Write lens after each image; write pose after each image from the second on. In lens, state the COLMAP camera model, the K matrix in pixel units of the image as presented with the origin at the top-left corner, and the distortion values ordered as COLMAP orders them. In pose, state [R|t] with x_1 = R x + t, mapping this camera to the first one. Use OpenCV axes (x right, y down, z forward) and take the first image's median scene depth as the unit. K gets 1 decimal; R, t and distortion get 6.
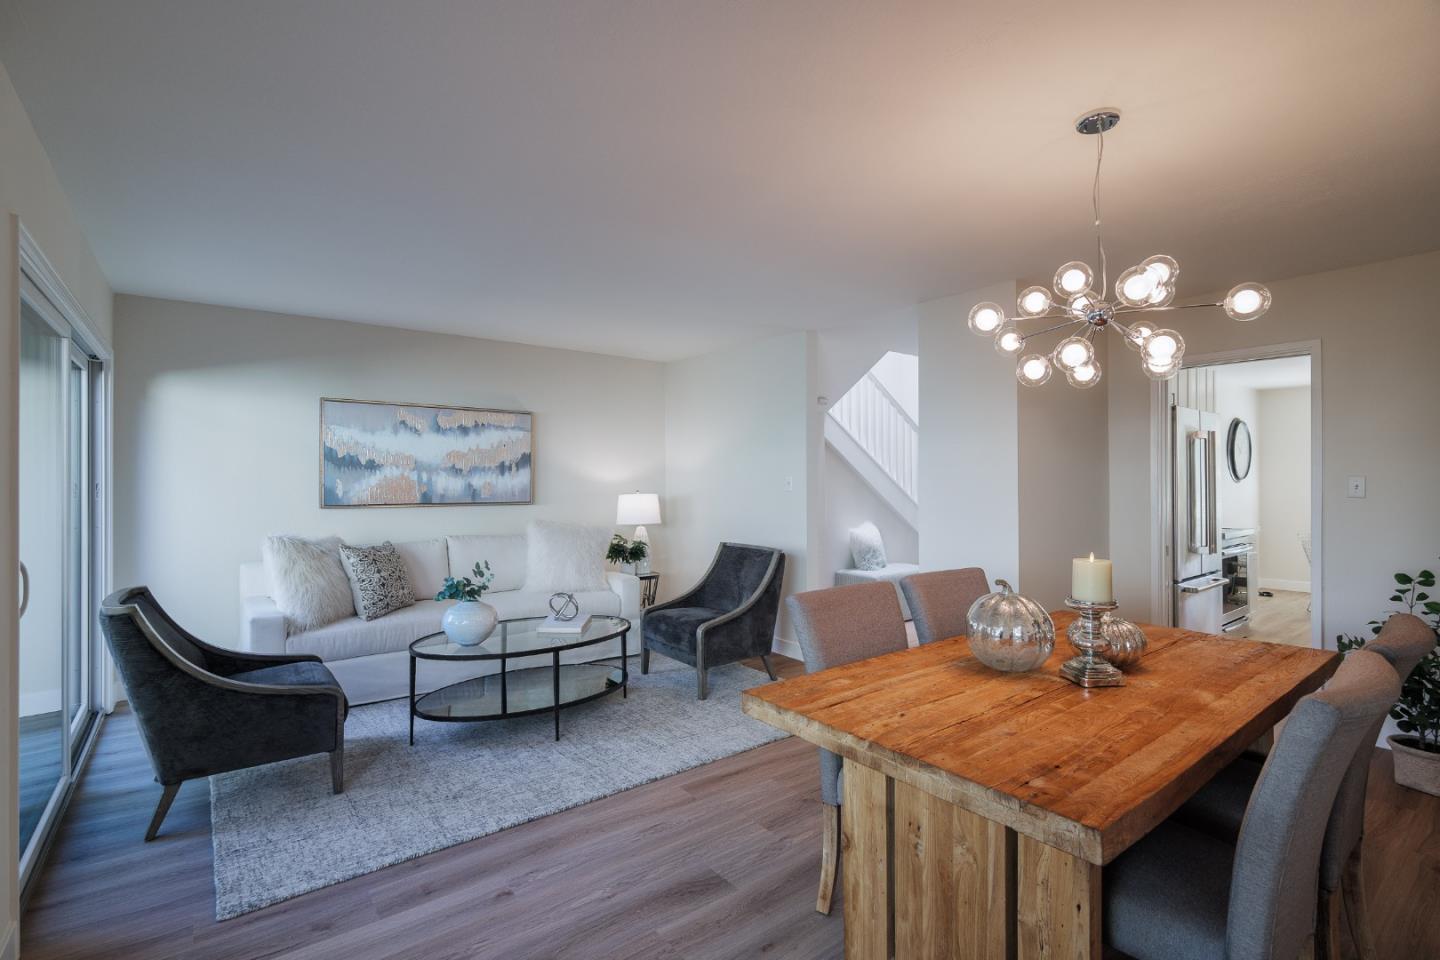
lens RADIAL K [[666.9, 0, 717.5], [0, 666.9, 478.2], [0, 0, 1]] dist [0.001512, 0.000118]
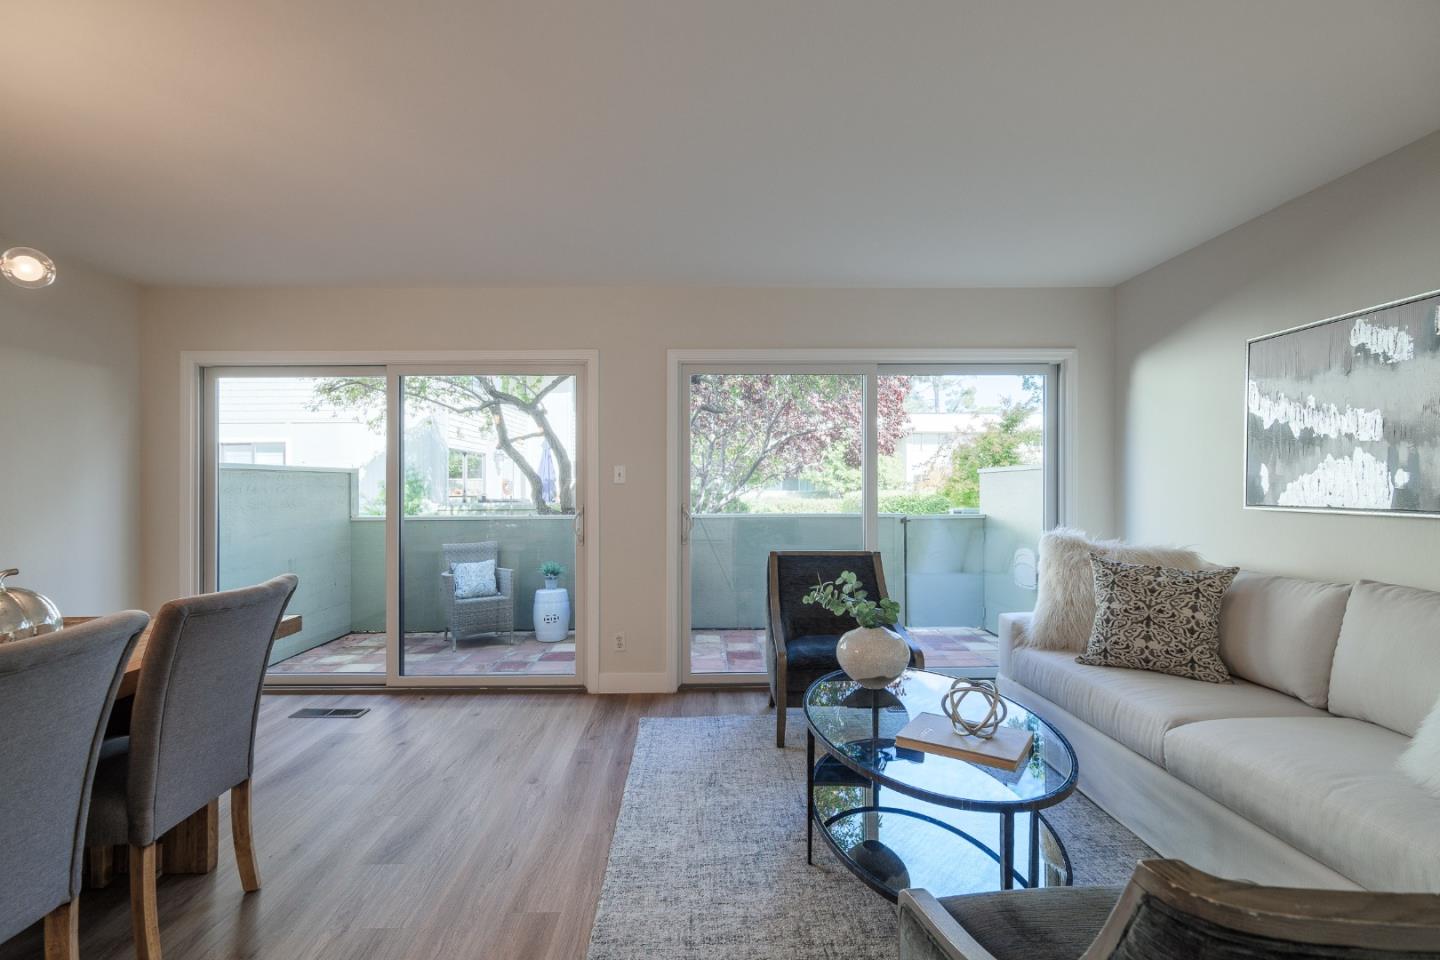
lens RADIAL K [[666.9, 0, 711.8], [0, 666.9, 488.5], [0, 0, 1]] dist [0.001512, 0.000118]
pose [[-0.597486, -0.002474, -0.801876, 0.274427], [-0.000918, 0.999997, -0.002401, 0.029671], [0.801879, -0.000699, -0.597486, 1.093515]]
